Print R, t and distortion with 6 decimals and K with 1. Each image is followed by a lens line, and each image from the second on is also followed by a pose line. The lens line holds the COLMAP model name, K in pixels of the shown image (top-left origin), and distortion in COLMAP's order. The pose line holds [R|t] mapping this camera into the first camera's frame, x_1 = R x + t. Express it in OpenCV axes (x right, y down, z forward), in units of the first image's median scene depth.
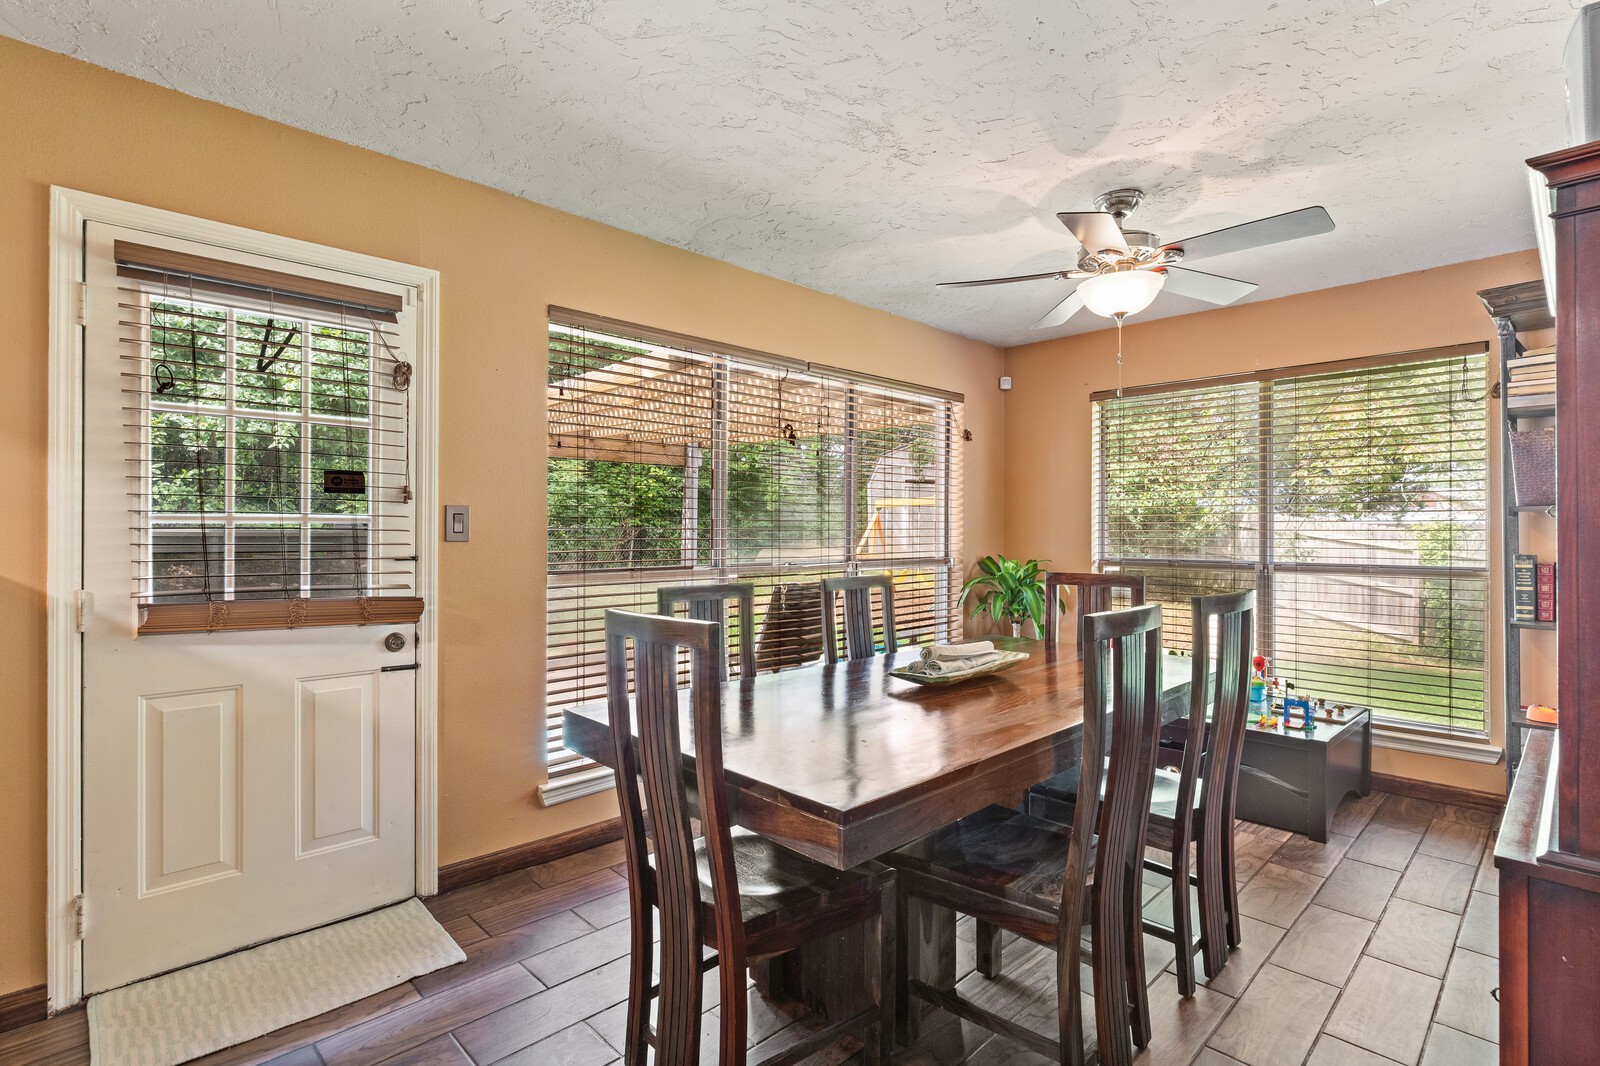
lens RADIAL K [[774.8, 0, 800.0], [0, 774.8, 533.0], [0, 0, 1]] dist [-0.000399, 0.000256]
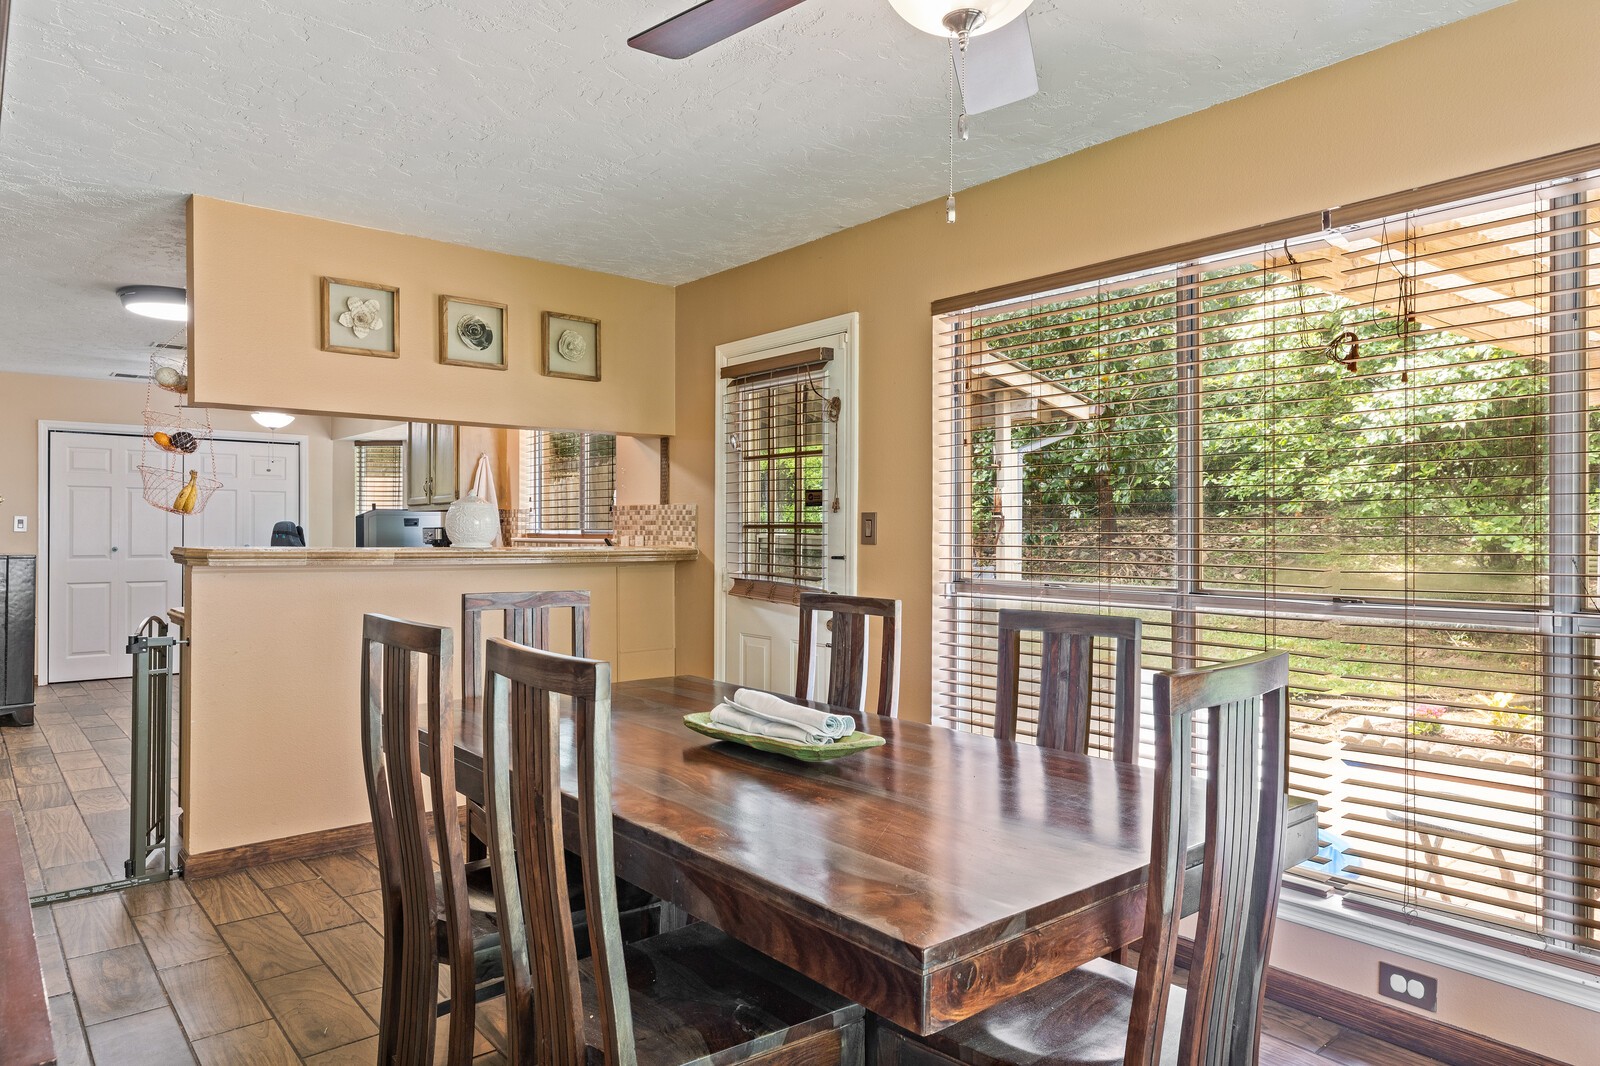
lens RADIAL K [[968.8, 0, 800.0], [0, 968.8, 533.0], [0, 0, 1]] dist [0.000232, 0.001748]
pose [[-0.043417, 0.001604, -0.999056, 1.045451], [-0.001803, 0.999997, 0.001684, -0.008690], [0.999055, 0.001874, -0.043414, 1.026673]]
